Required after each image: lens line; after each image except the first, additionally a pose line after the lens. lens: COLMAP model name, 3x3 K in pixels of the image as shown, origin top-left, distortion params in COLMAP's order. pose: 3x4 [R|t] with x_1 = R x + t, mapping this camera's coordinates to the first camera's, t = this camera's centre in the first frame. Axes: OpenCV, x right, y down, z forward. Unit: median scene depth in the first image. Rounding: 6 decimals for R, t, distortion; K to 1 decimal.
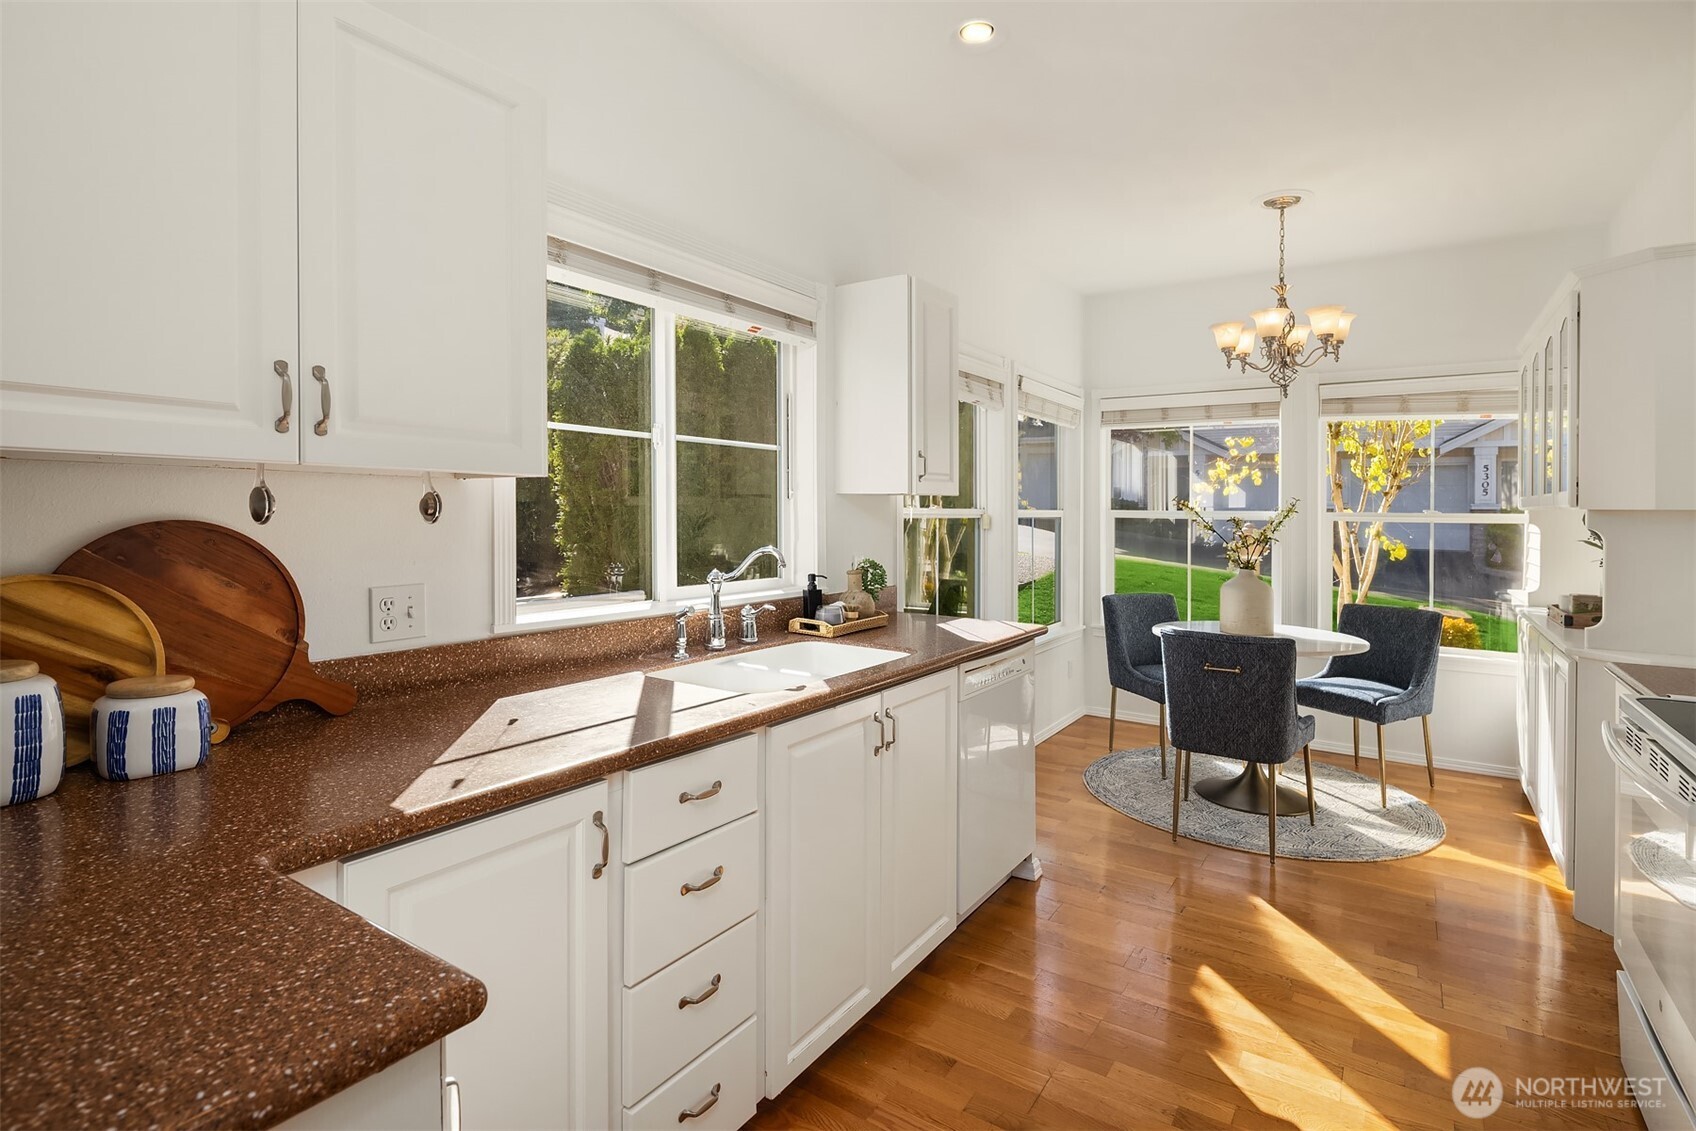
lens RADIAL K [[824.3, 0, 835.8], [0, 824.3, 497.4], [0, 0, 1]] dist [0.001255, -0.001117]
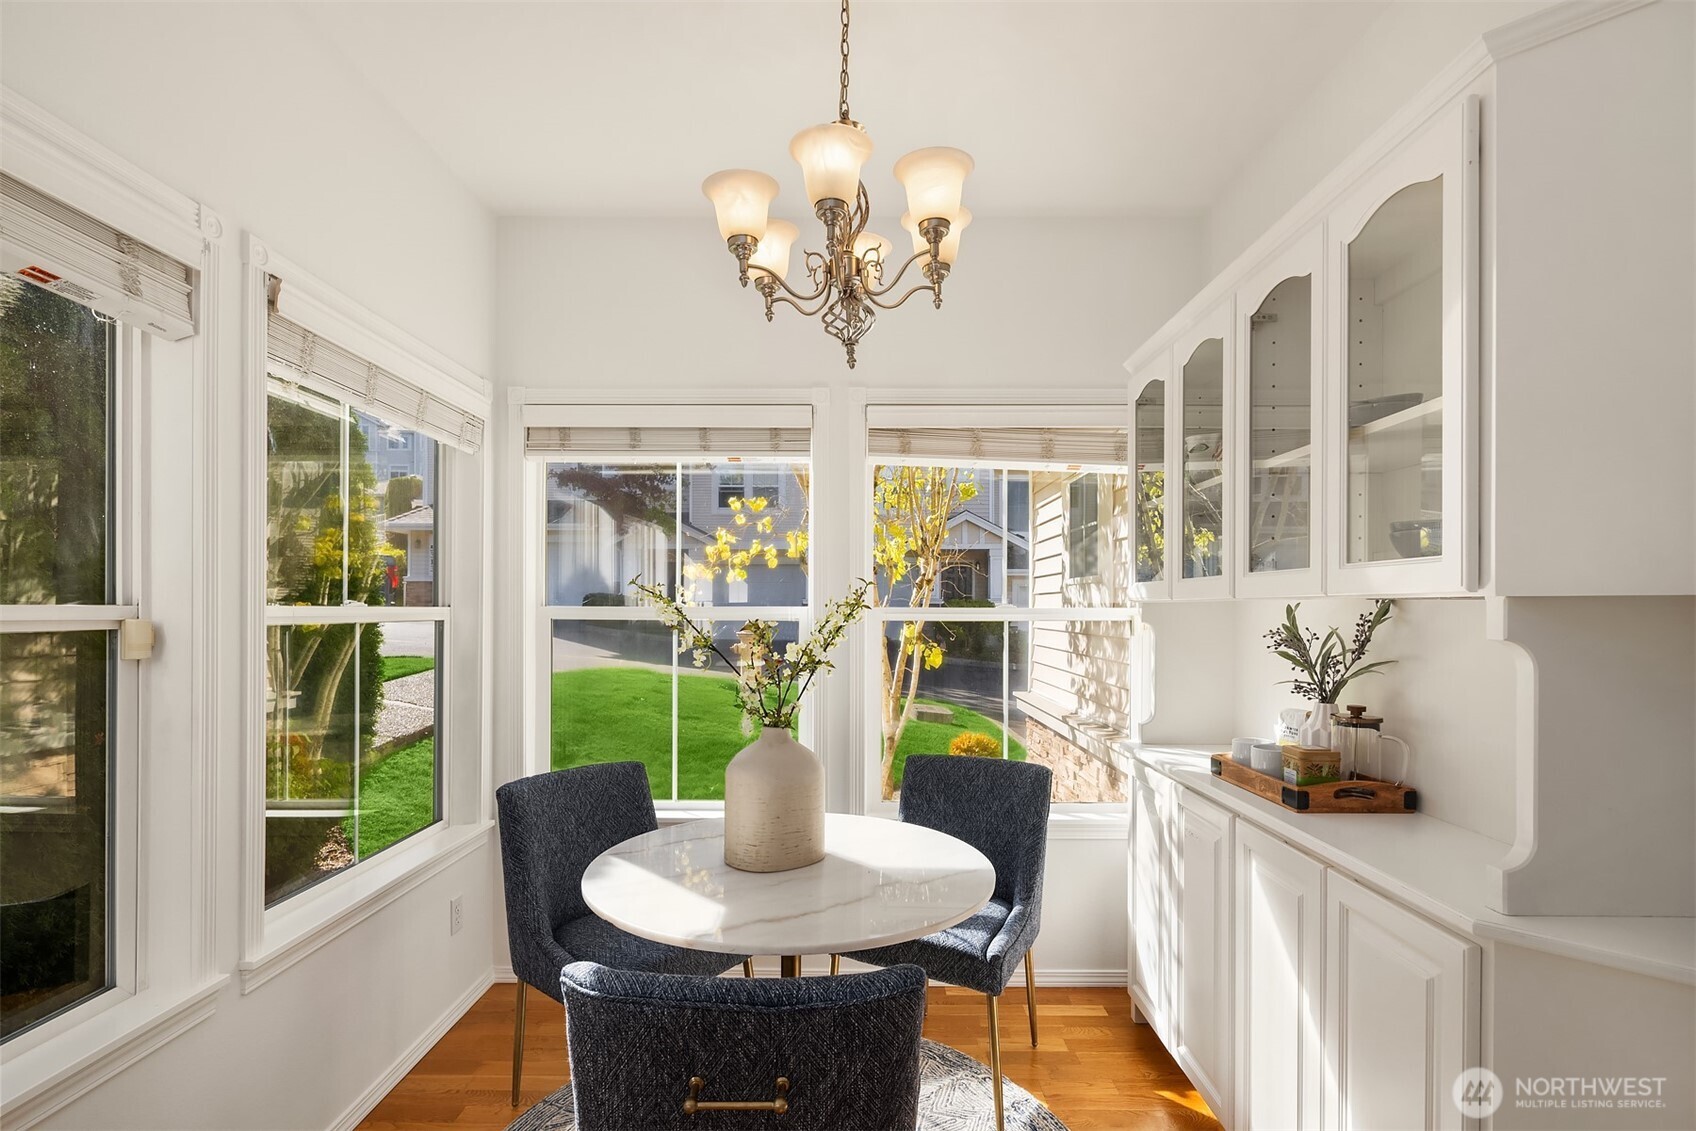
lens RADIAL K [[824.3, 0, 849.5], [0, 824.3, 618.1], [0, 0, 1]] dist [0.001255, -0.001117]
pose [[0.828910, -0.013350, 0.559222, 0.246625], [-0.002972, 0.999596, 0.028268, 0.009244], [-0.559374, -0.025094, 0.828536, 0.537292]]
